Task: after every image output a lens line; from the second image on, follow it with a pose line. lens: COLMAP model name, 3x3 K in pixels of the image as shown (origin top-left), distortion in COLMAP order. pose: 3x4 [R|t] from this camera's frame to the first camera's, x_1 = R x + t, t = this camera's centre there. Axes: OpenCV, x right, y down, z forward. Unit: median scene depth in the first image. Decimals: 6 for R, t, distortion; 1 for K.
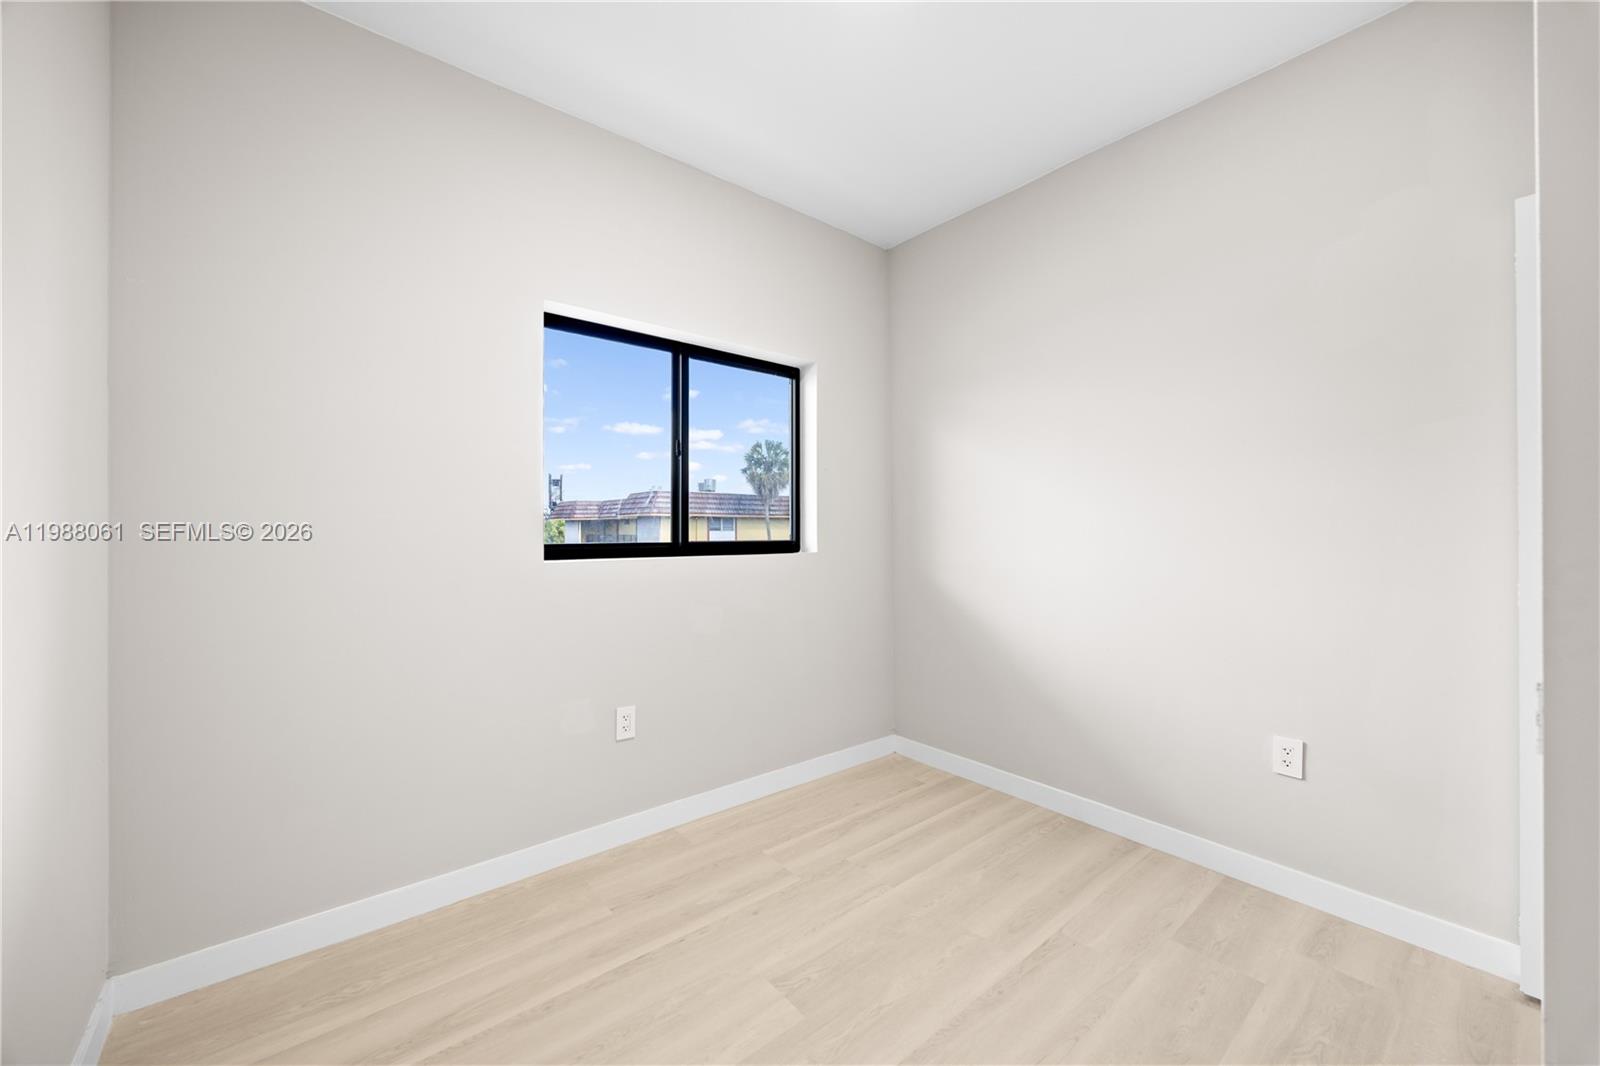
lens RADIAL K [[607.2, 0, 796.2], [0, 607.2, 532.4], [0, 0, 1]] dist [-0.000708, -0.000093]
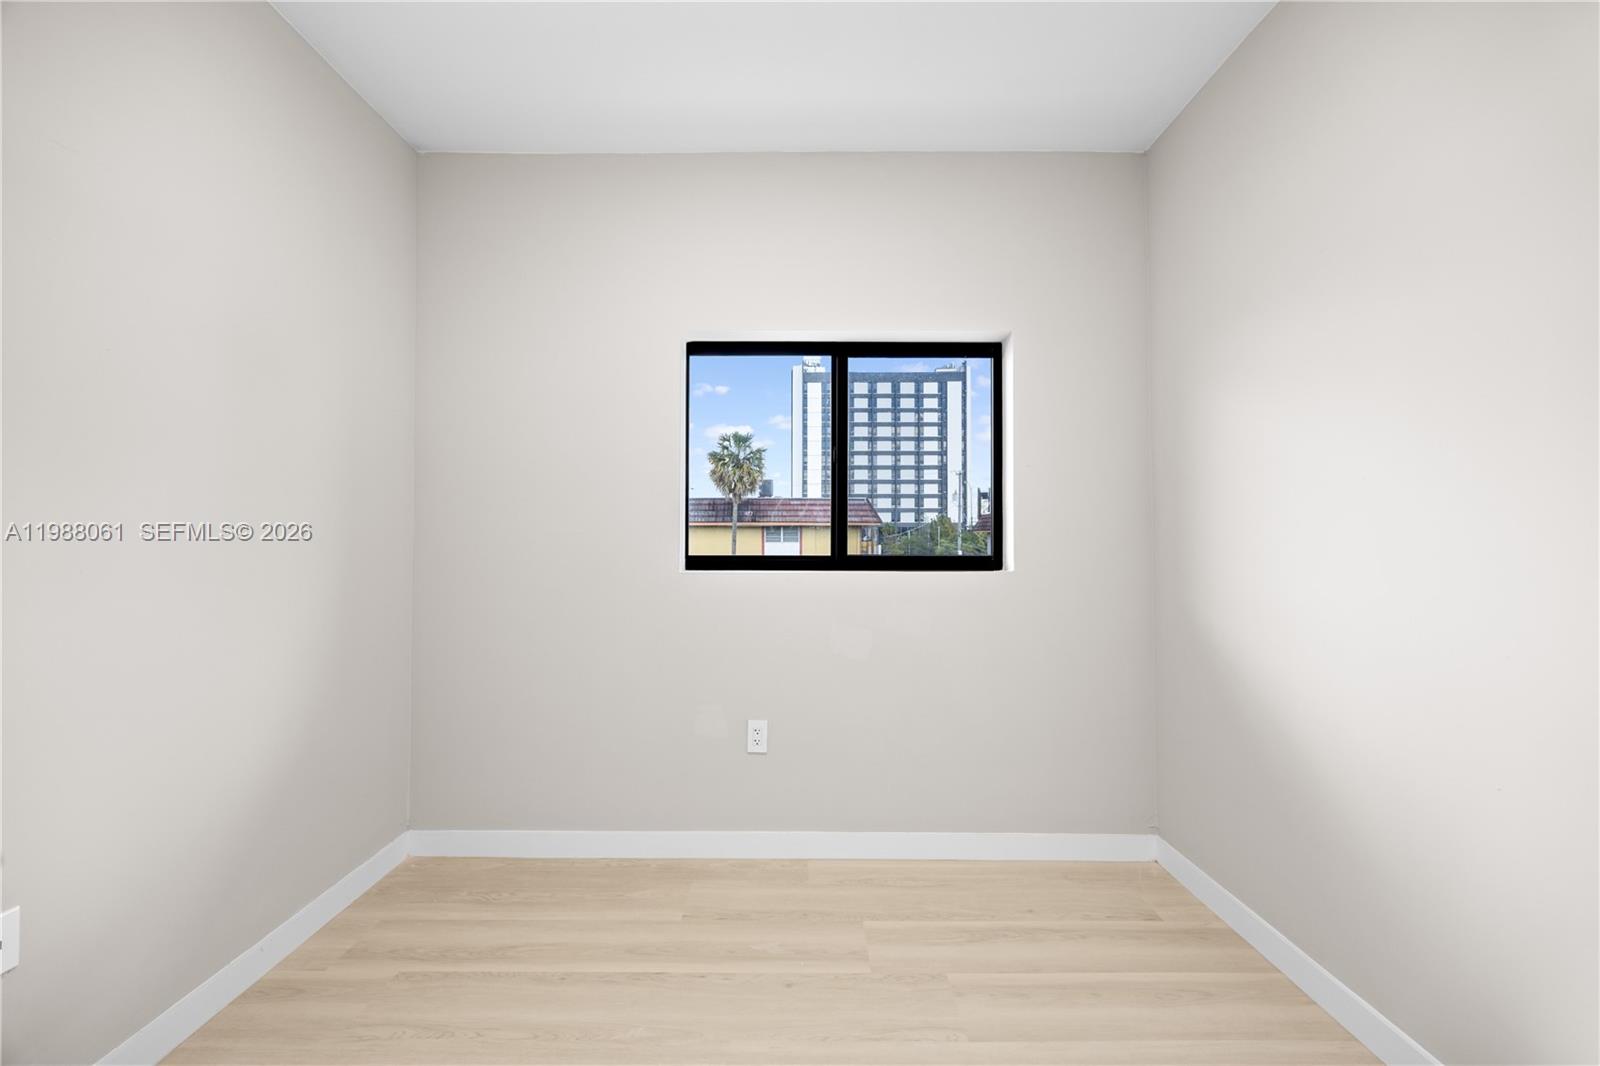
lens RADIAL K [[601.0, 0, 799.7], [0, 601.0, 542.0], [0, 0, 1]] dist [-0.001529, -0.000014]
pose [[0.771440, -0.003974, -0.636290, 0.440044], [-0.003878, 0.999933, -0.010947, 0.007065], [0.636290, 0.010913, 0.771372, 0.311719]]
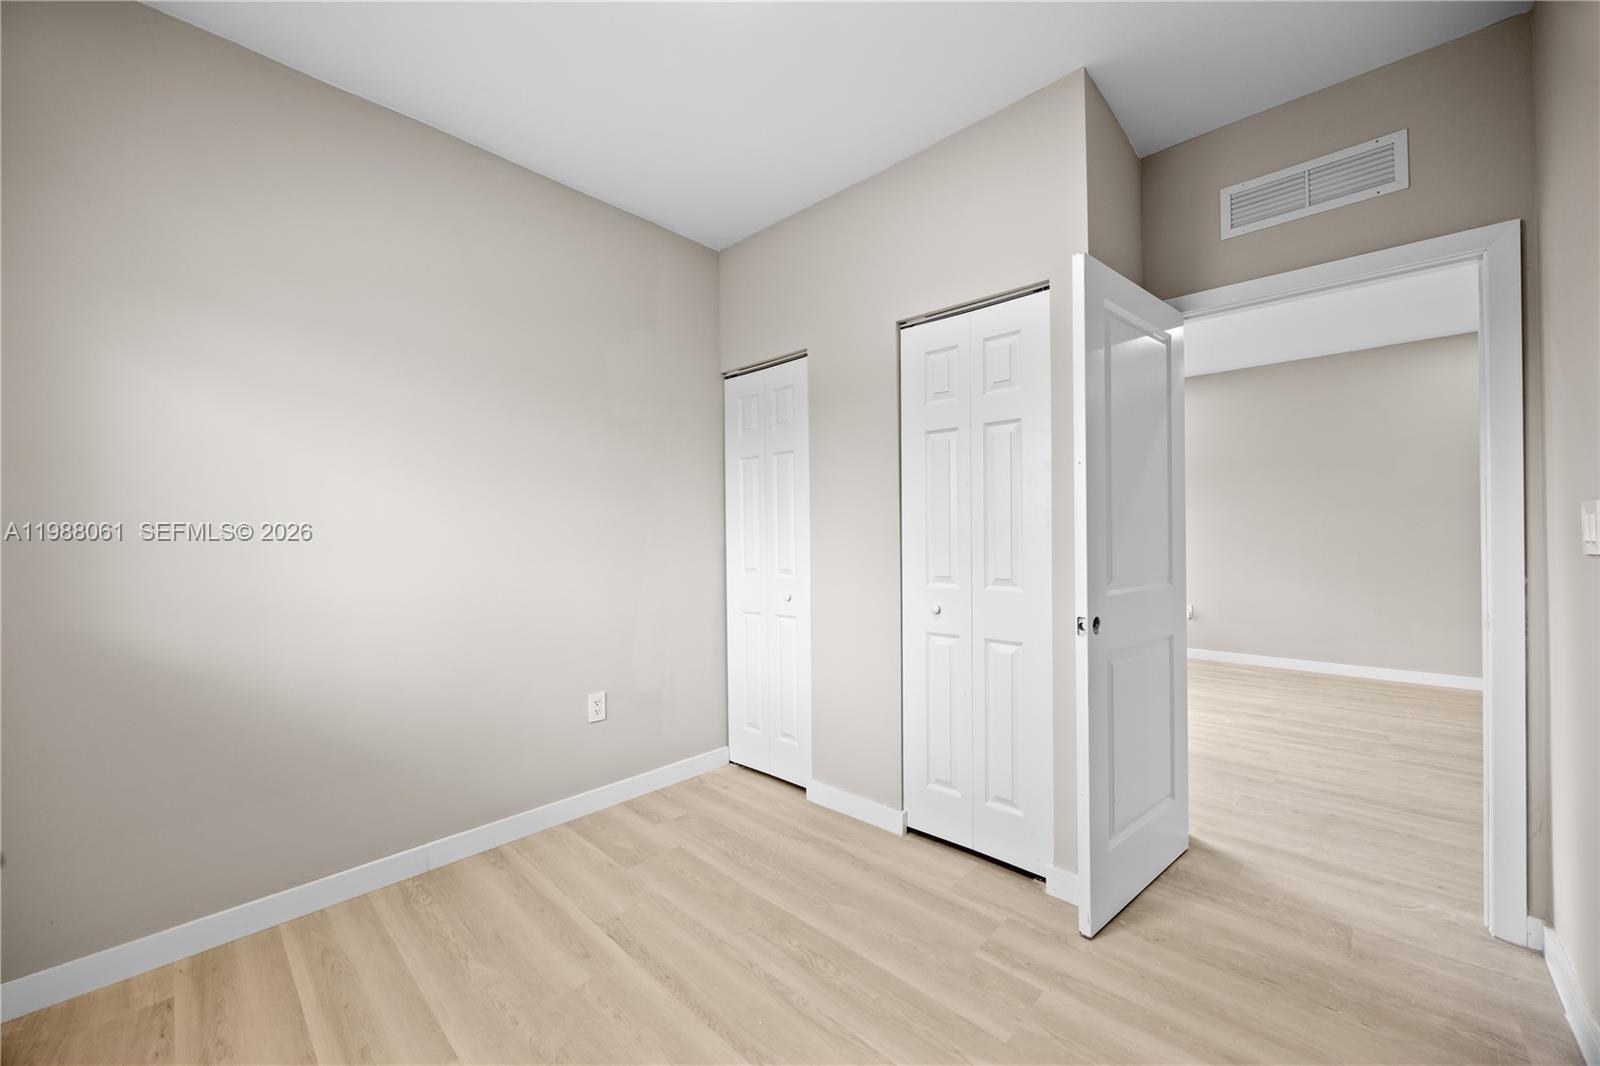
lens RADIAL K [[607.2, 0, 796.2], [0, 607.2, 532.4], [0, 0, 1]] dist [-0.000708, -0.000093]
pose [[-0.123420, 0.007354, 0.992327, -0.557729], [0.009064, 0.999939, -0.006283, -0.008272], [-0.992313, 0.008219, -0.123479, 0.669699]]
